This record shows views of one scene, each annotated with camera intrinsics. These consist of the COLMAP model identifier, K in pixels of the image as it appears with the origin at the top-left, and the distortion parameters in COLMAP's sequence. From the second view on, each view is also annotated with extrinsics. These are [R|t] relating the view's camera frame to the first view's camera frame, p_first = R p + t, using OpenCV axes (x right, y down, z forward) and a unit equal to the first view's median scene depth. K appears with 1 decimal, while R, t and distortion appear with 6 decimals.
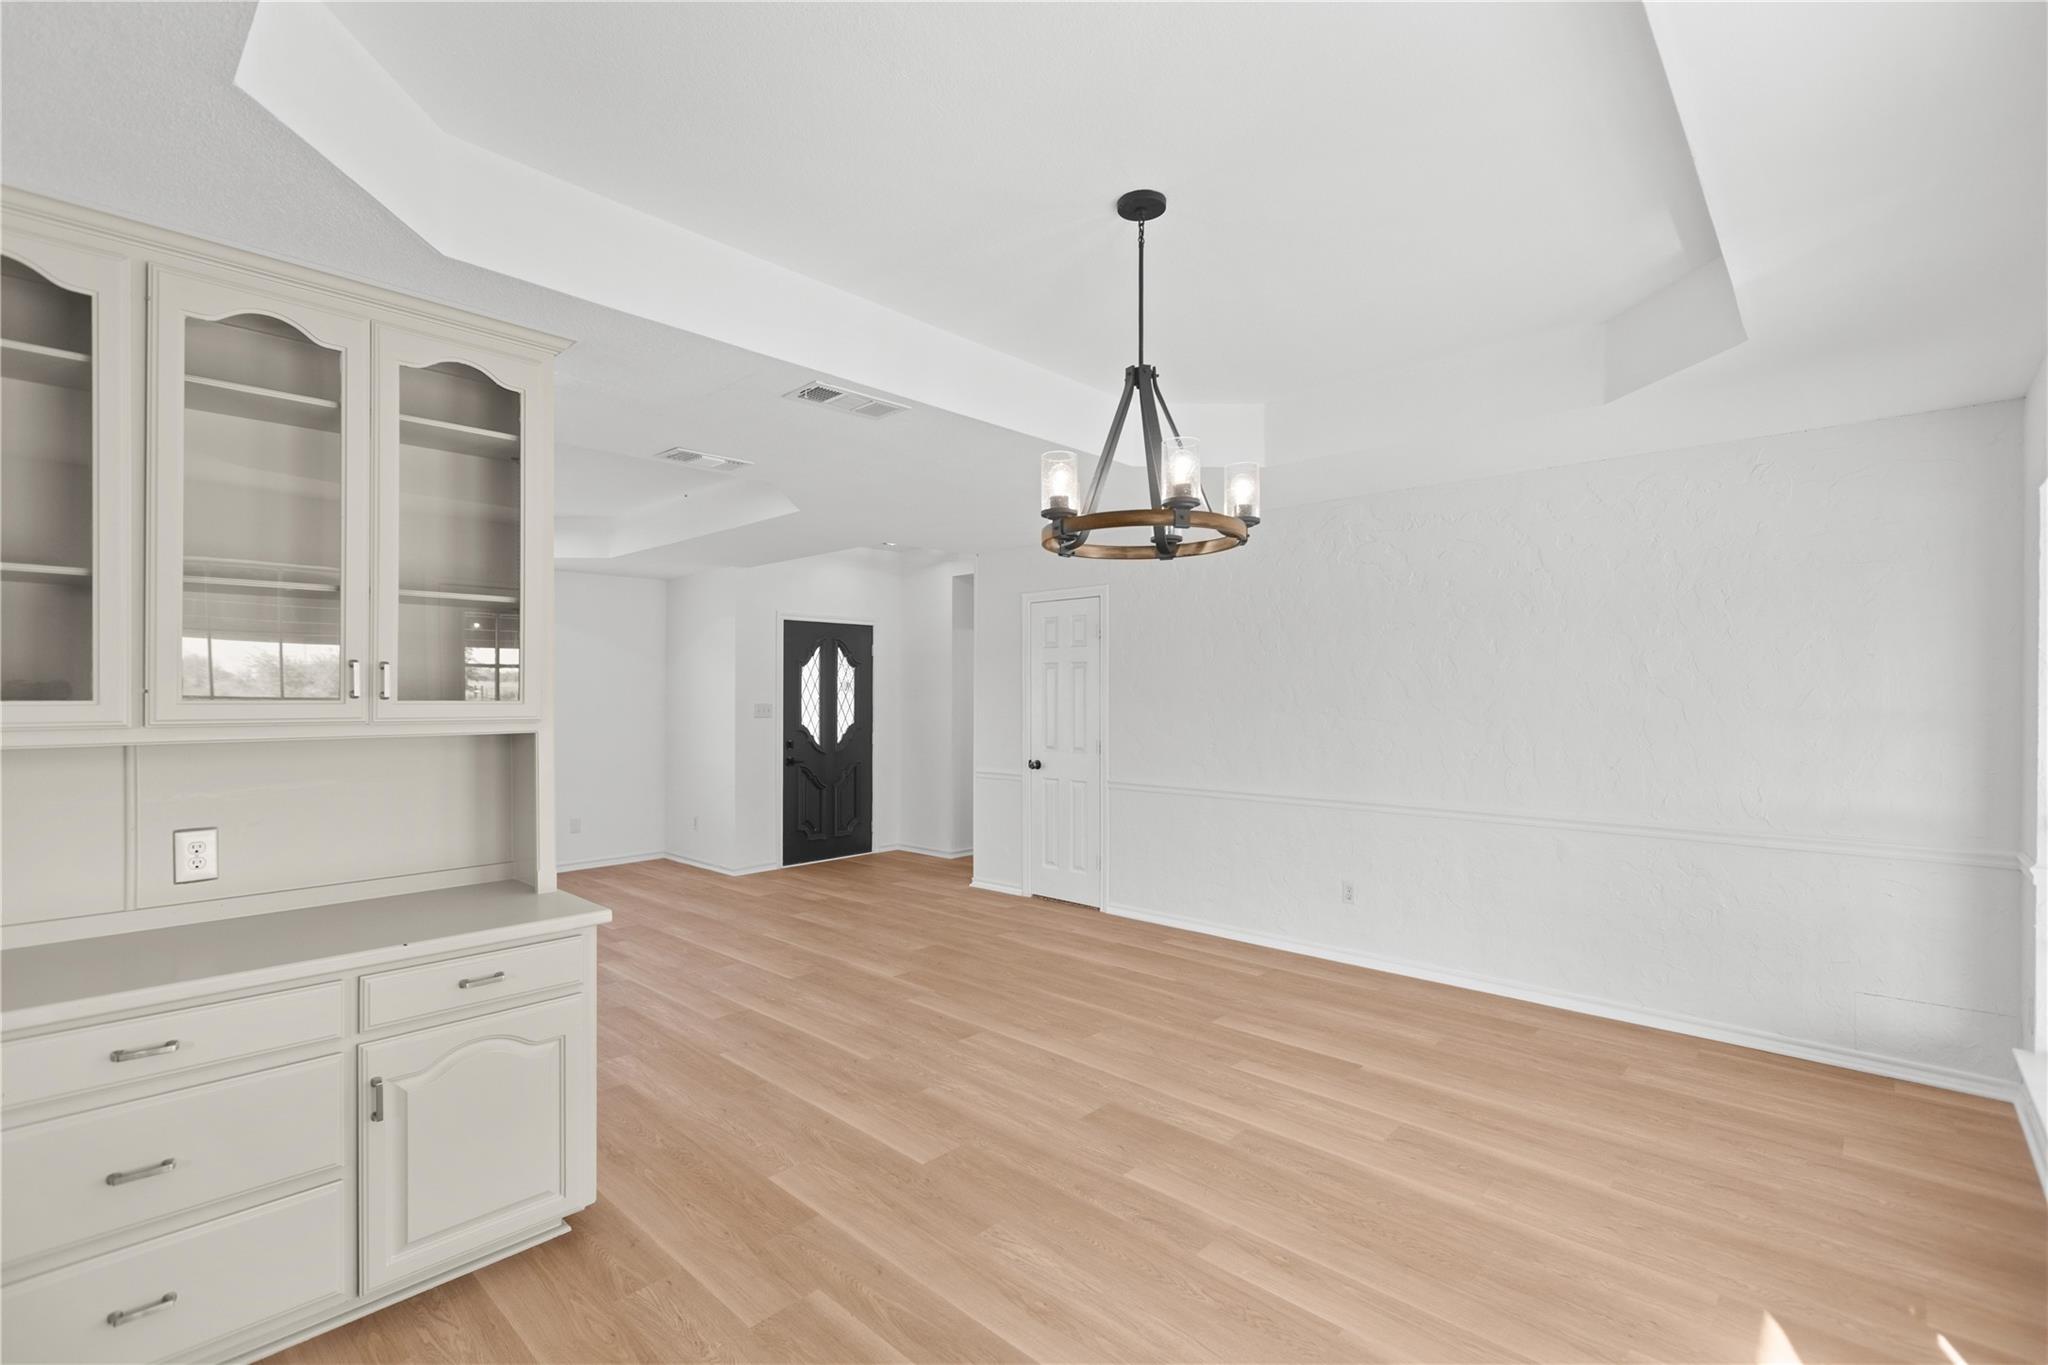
lens RADIAL K [[911.8, 0, 1020.0], [0, 911.8, 693.5], [0, 0, 1]] dist [0.004374, -0.000848]
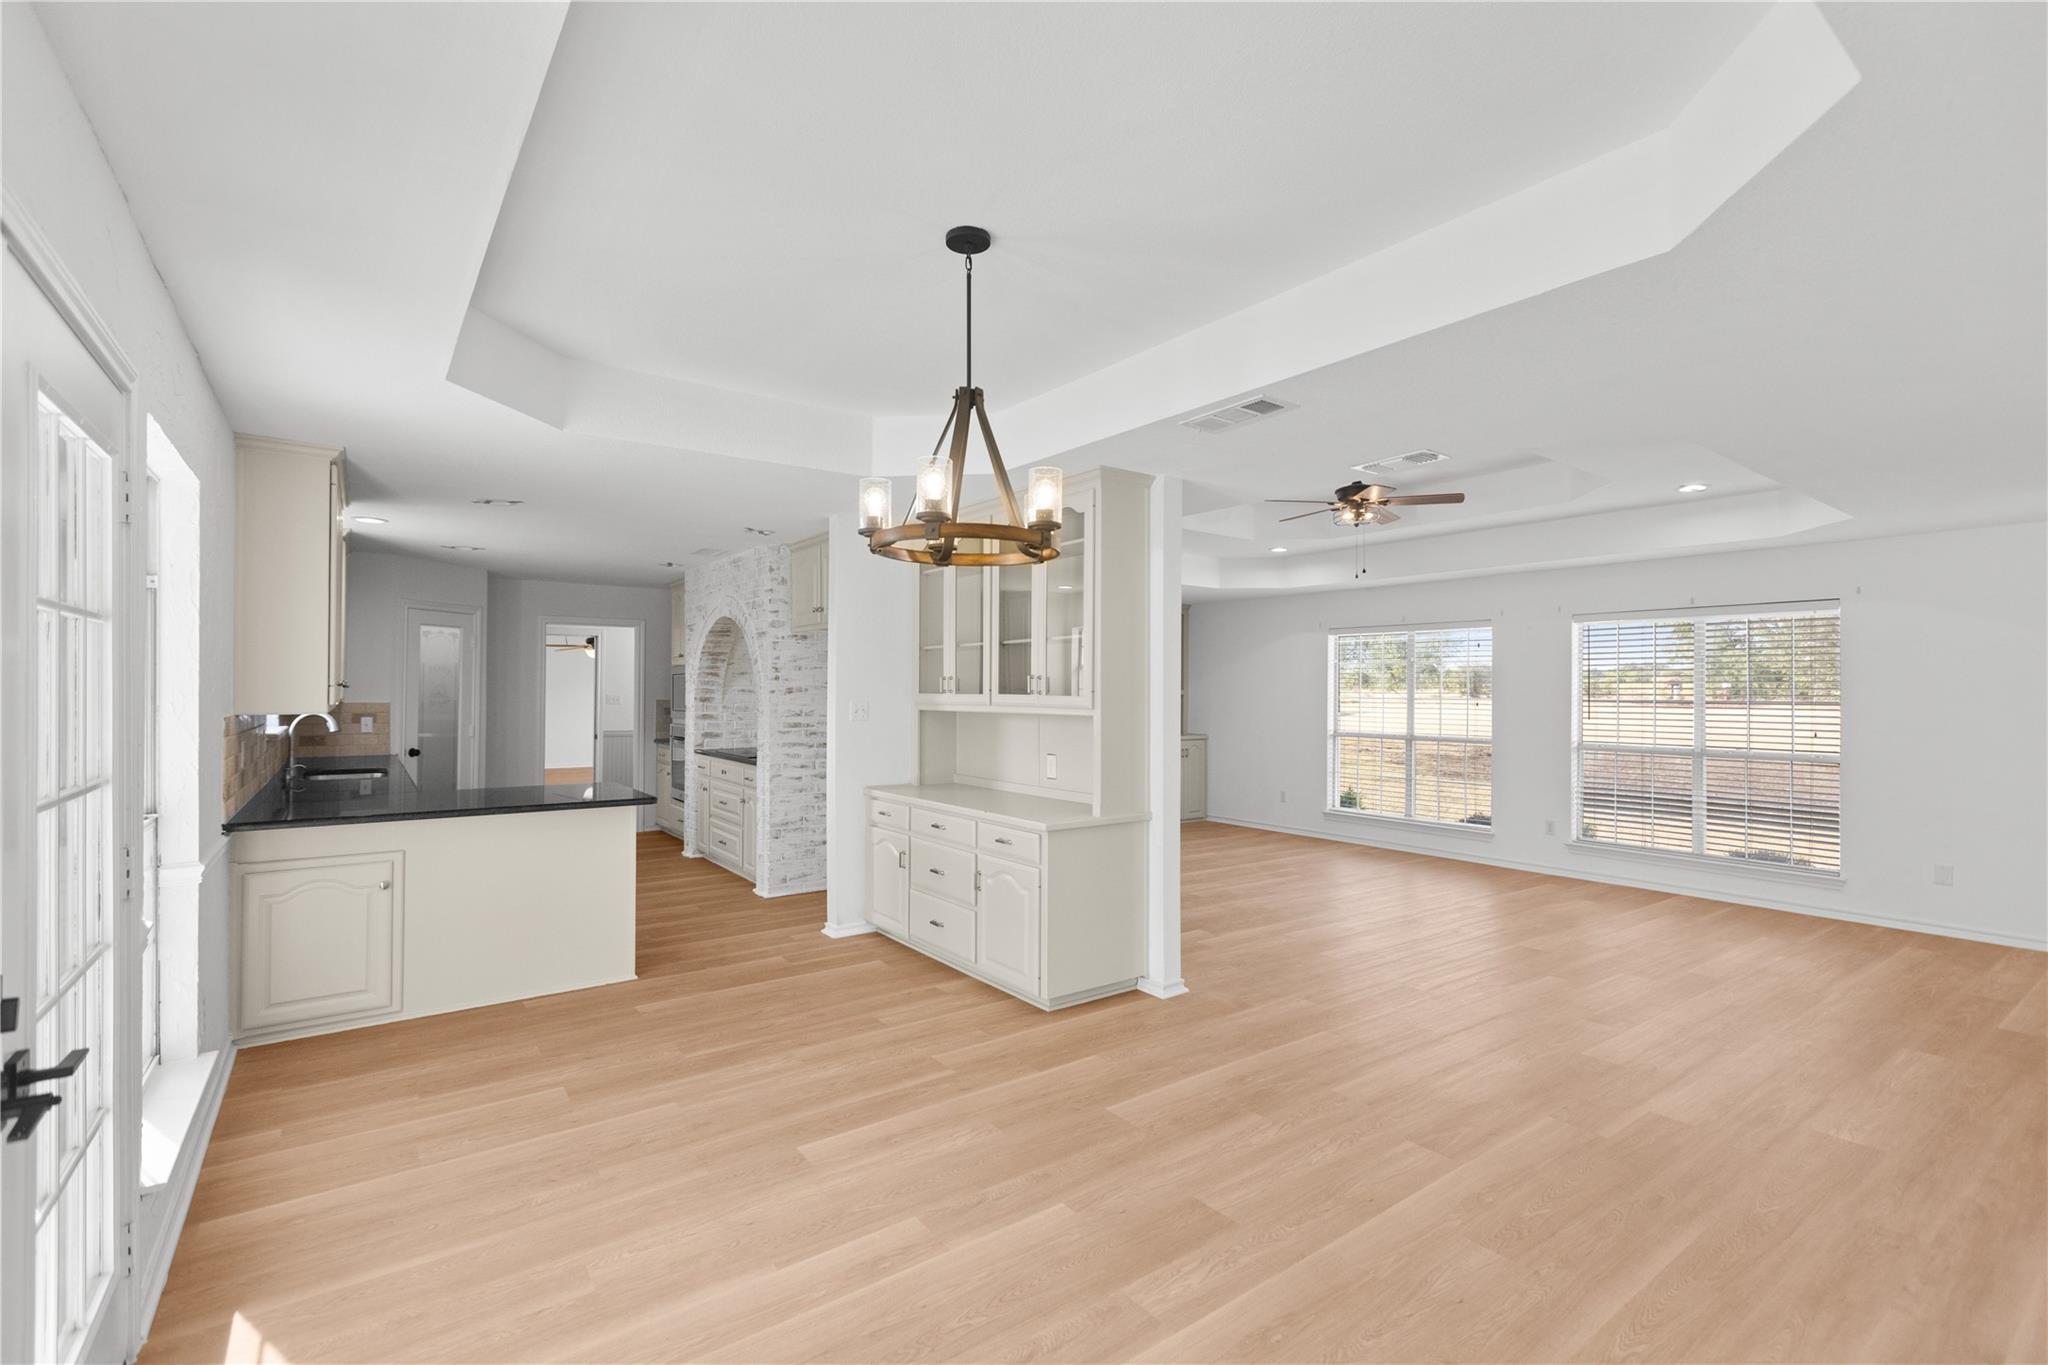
lens RADIAL K [[911.8, 0, 1020.4], [0, 911.8, 680.8], [0, 0, 1]] dist [0.004374, -0.000848]
pose [[-0.182390, -0.010720, -0.983168, 0.938692], [-0.004746, 0.999939, -0.010022, -0.002175], [0.983215, 0.002838, -0.182430, 1.004402]]
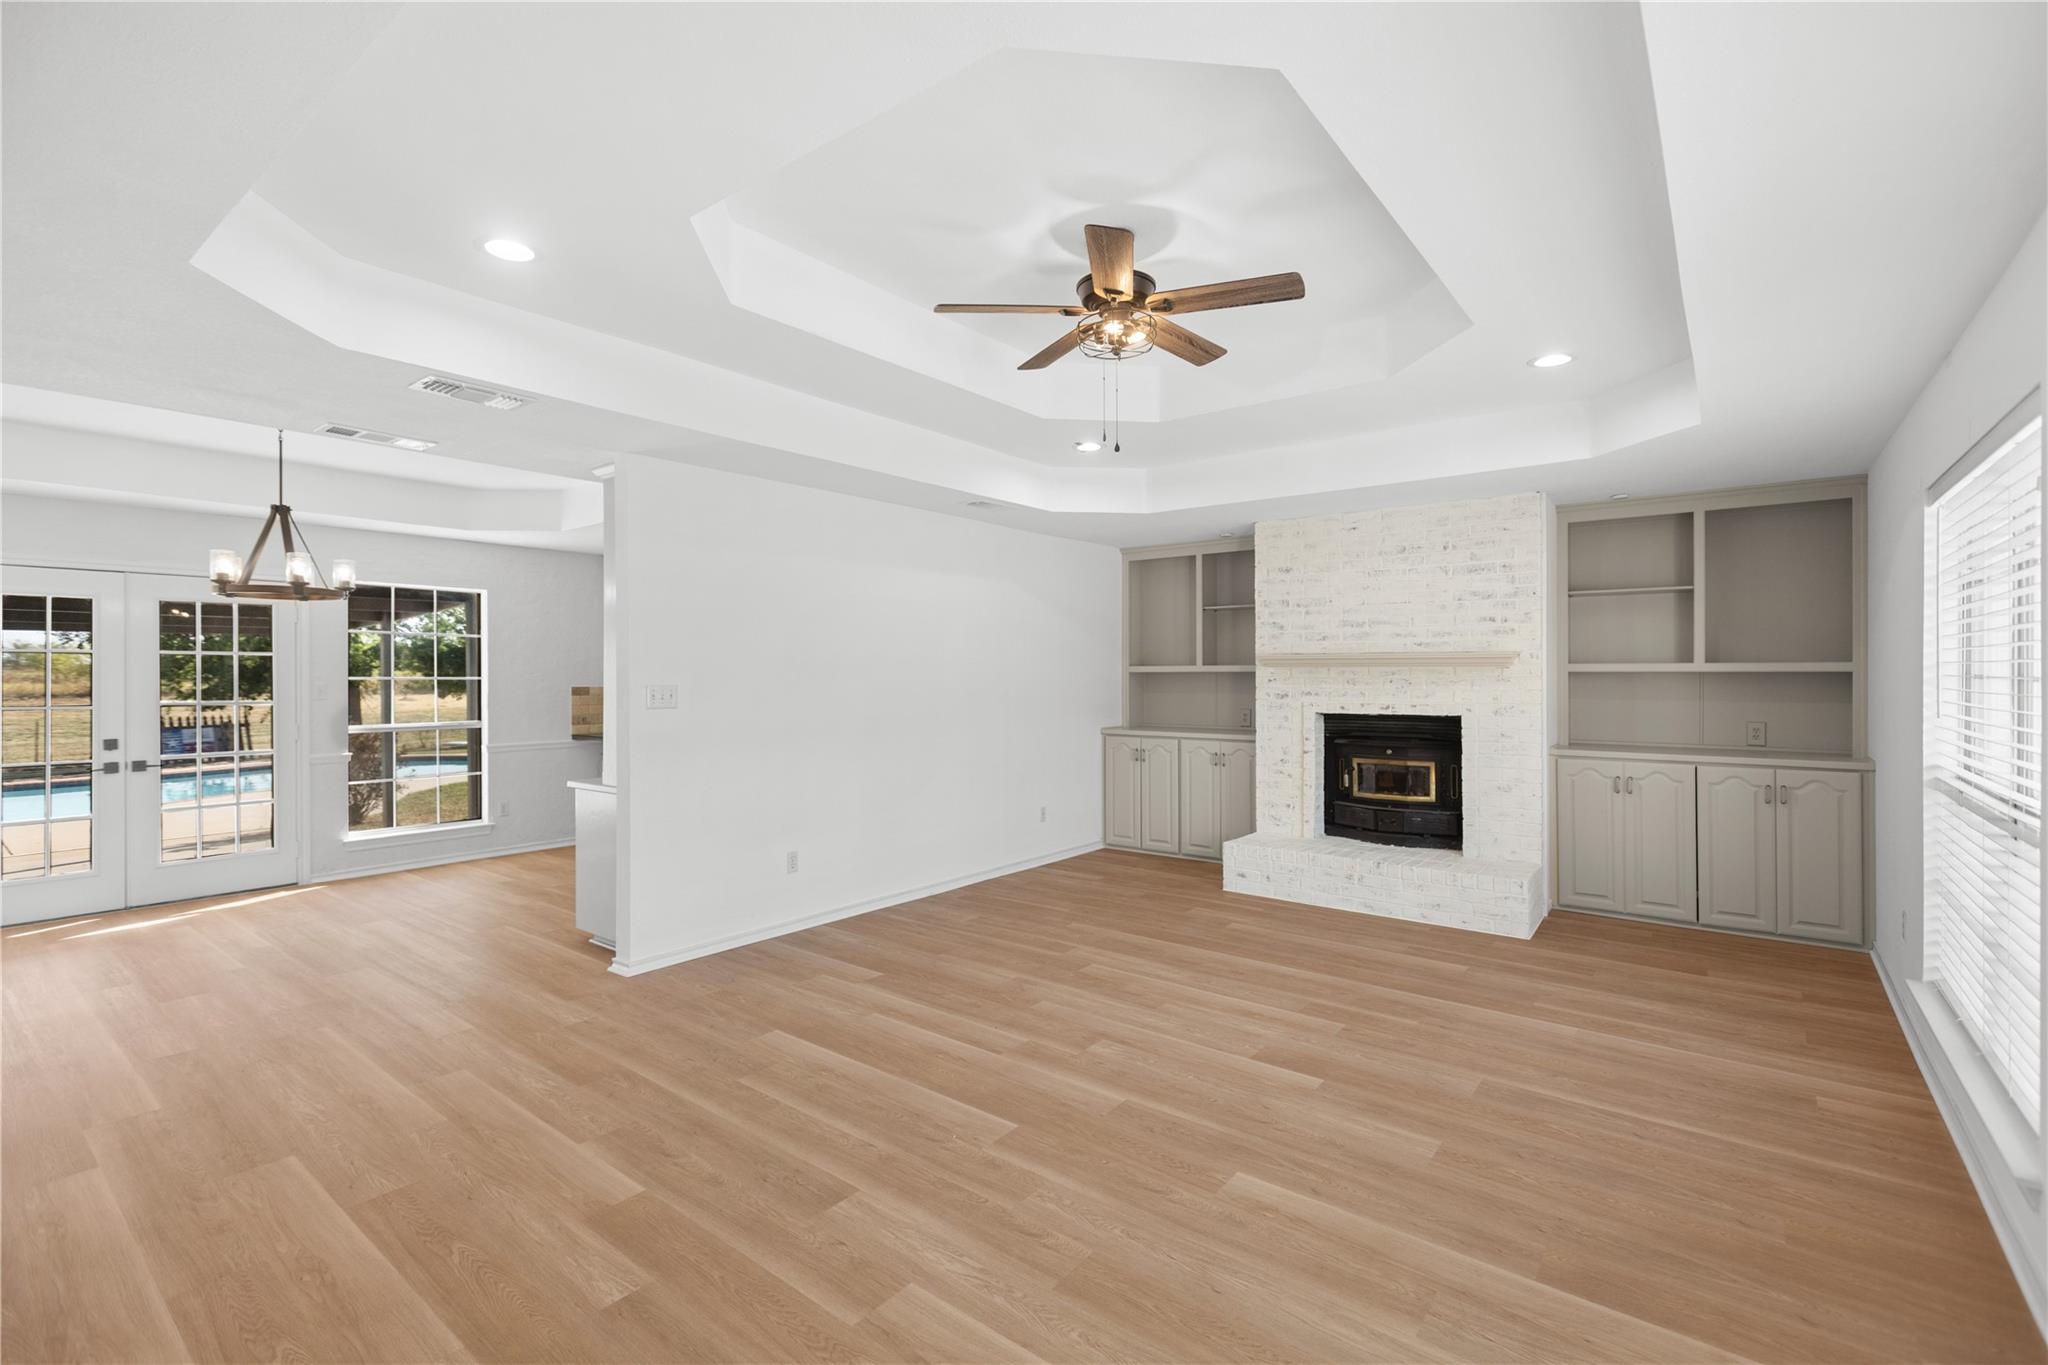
lens RADIAL K [[911.8, 0, 1018.5], [0, 911.8, 685.7], [0, 0, 1]] dist [0.004374, -0.000848]
pose [[-0.996347, 0.007087, -0.085105, -1.009847], [0.005969, 0.999893, 0.013389, 0.006755], [0.085191, 0.012832, -0.996282, 2.449497]]
